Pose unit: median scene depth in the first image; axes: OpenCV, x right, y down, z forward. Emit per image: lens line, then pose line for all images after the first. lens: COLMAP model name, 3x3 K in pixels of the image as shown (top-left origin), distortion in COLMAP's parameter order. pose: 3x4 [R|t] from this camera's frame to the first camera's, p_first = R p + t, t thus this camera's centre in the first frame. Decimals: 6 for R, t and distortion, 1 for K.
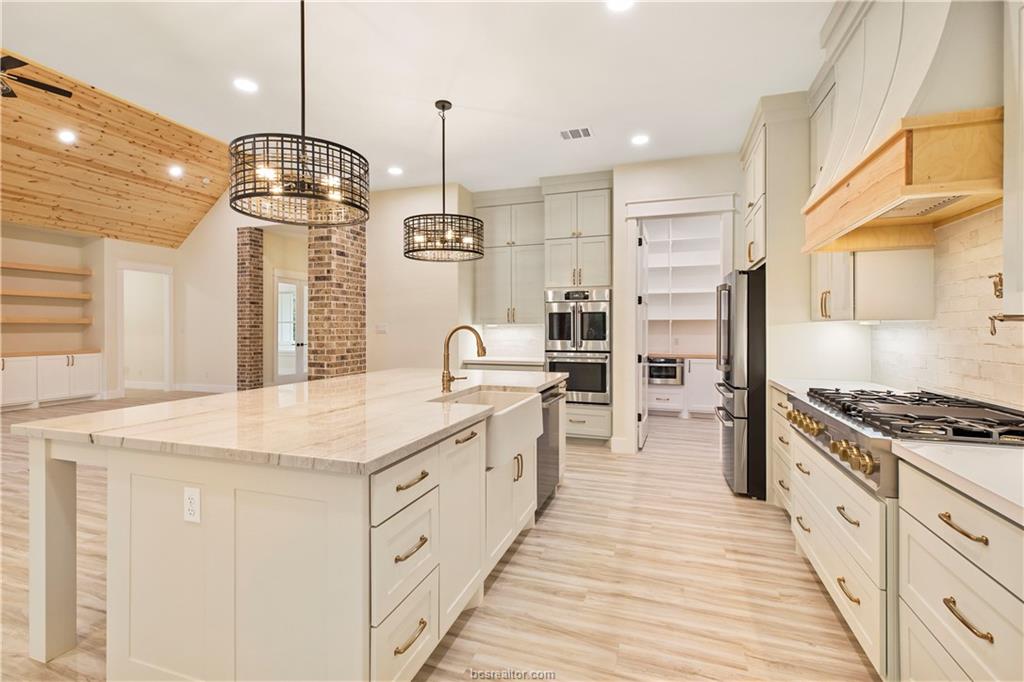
lens RADIAL K [[464.8, 0, 513.7], [0, 464.8, 326.6], [0, 0, 1]] dist [0.001996, 0.000105]
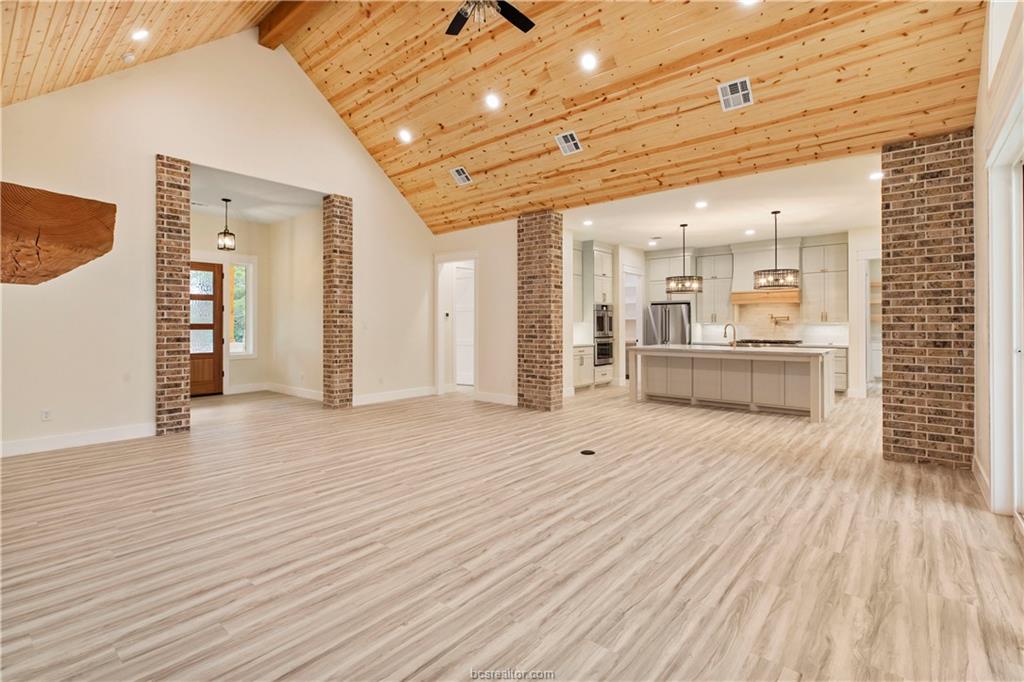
lens RADIAL K [[471.6, 0, 516.8], [0, 471.6, 323.4], [0, 0, 1]] dist [0.000338, 0.000333]
pose [[0.362495, 0.006047, 0.931966, -1.788406], [-0.003169, 0.999981, -0.005256, 0.008938], [-0.931980, -0.001048, 0.362507, 0.646750]]
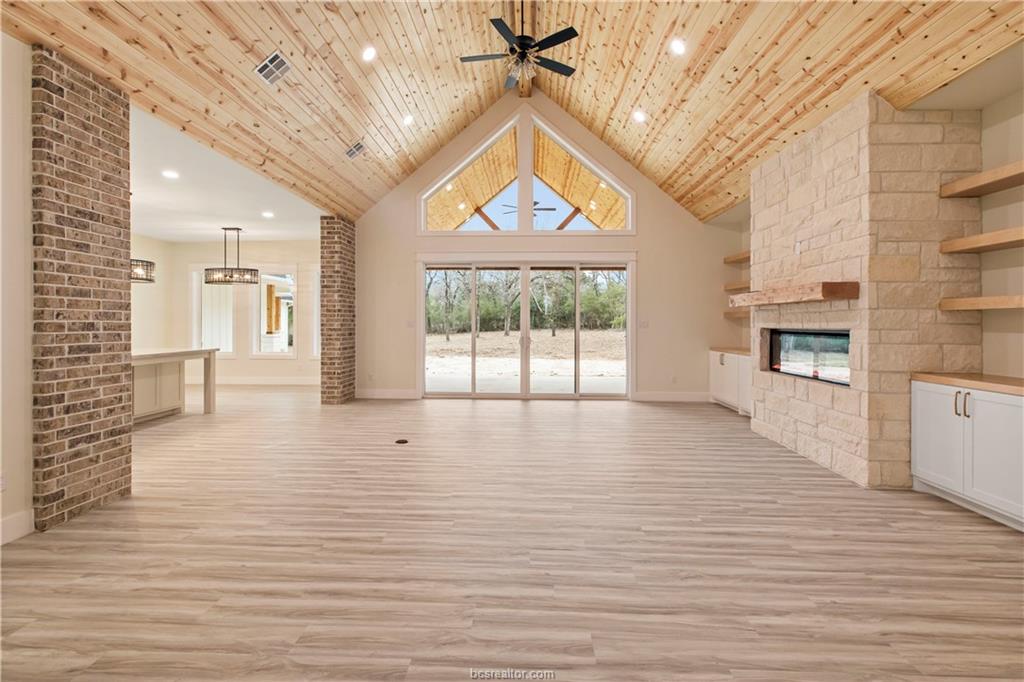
lens RADIAL K [[465.5, 0, 513.3], [0, 465.5, 324.4], [0, 0, 1]] dist [0.003691, 0.000423]
pose [[-0.958505, 0.000469, -0.285076, -0.813107], [0.000986, 0.999998, -0.001670, 0.009613], [0.285075, -0.001881, -0.958503, 1.876970]]
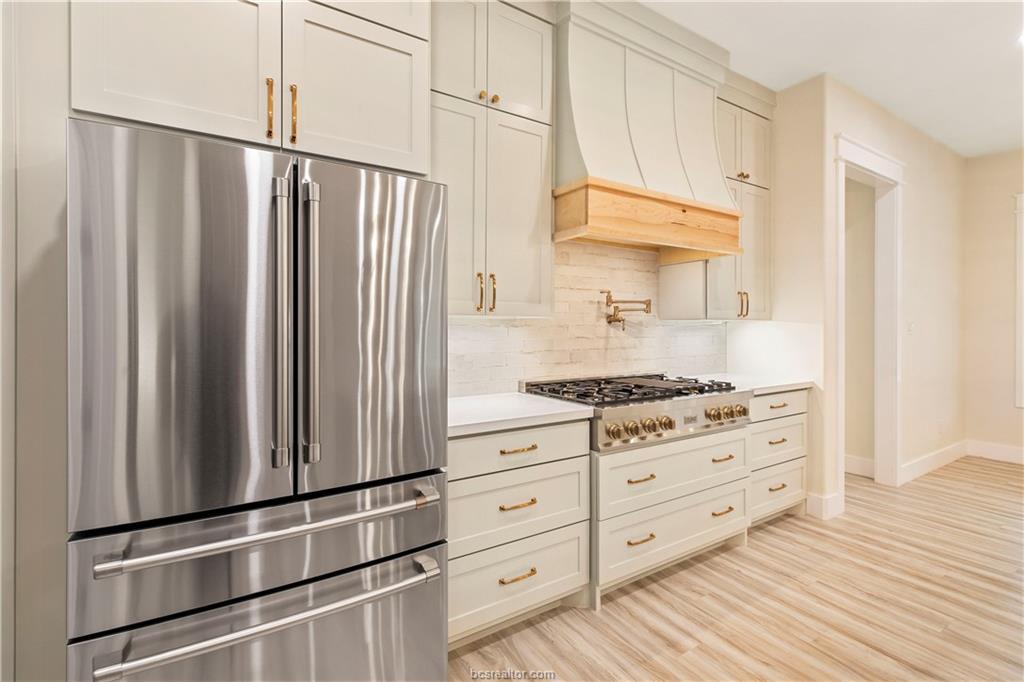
lens RADIAL K [[465.5, 0, 513.3], [0, 465.5, 324.4], [0, 0, 1]] dist [0.003691, 0.000423]
pose [[-0.777123, 0.003822, 0.629337, 0.115576], [-0.001509, 0.999967, -0.007936, 0.004085], [-0.629347, -0.007117, -0.777092, 0.899842]]
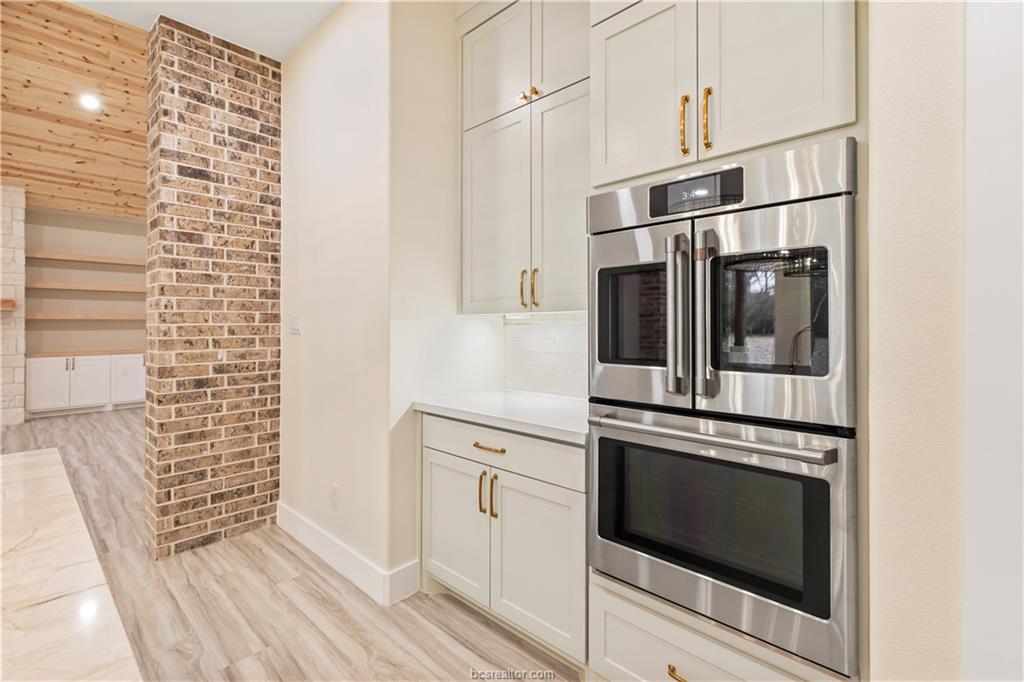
lens RADIAL K [[472.8, 0, 513.7], [0, 472.8, 319.1], [0, 0, 1]] dist [0.001105, 0.000372]
pose [[0.908515, -0.007275, -0.417788, 0.155749], [0.003843, 0.999952, -0.009054, 0.004614], [0.417833, 0.006620, 0.908500, 0.730269]]
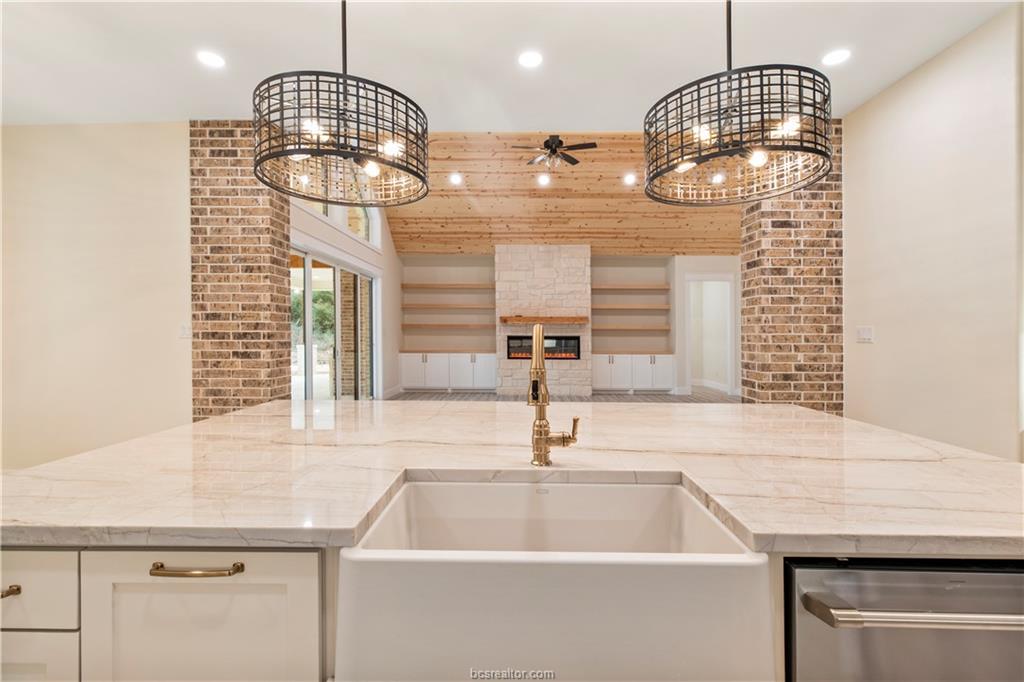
lens RADIAL K [[461.8, 0, 513.4], [0, 461.8, 328.1], [0, 0, 1]] dist [0.007778, 0.000189]
pose [[0.305654, -0.008138, -0.952108, 0.162940], [-0.001634, 0.999958, -0.009071, 0.002185], [0.952141, 0.004328, 0.305628, 0.446063]]
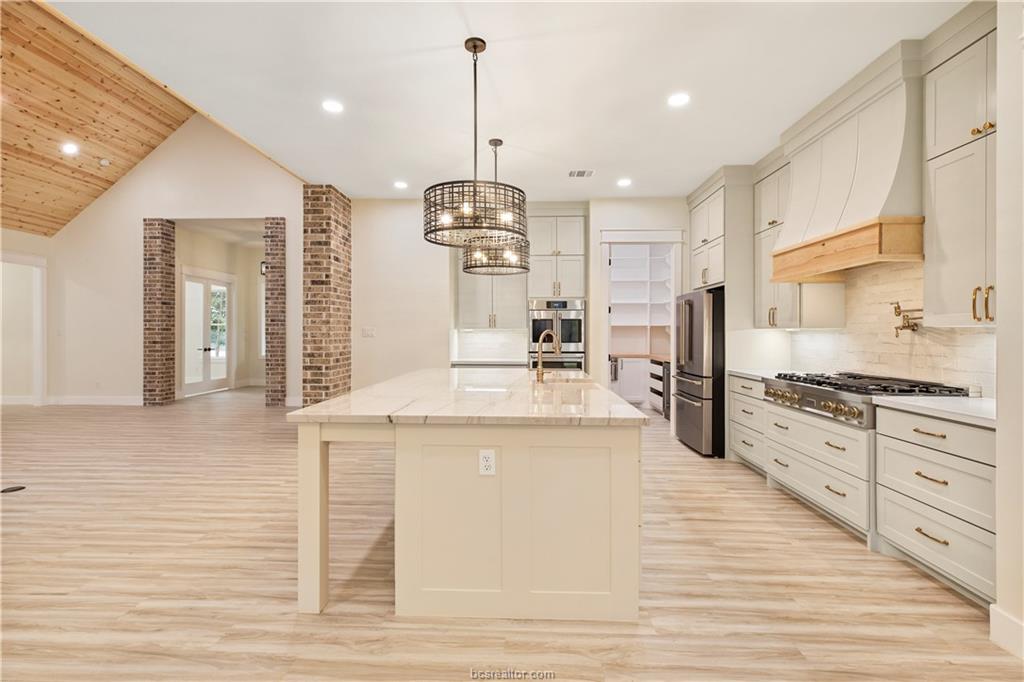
lens RADIAL K [[464.6, 0, 512.5], [0, 464.6, 330.6], [0, 0, 1]] dist [0.001701, 0.000014]
pose [[0.958903, 0.004547, 0.283696, -0.308581], [-0.004343, 0.999990, -0.001348, 0.000513], [-0.283699, 0.000061, 0.958913, -0.096325]]
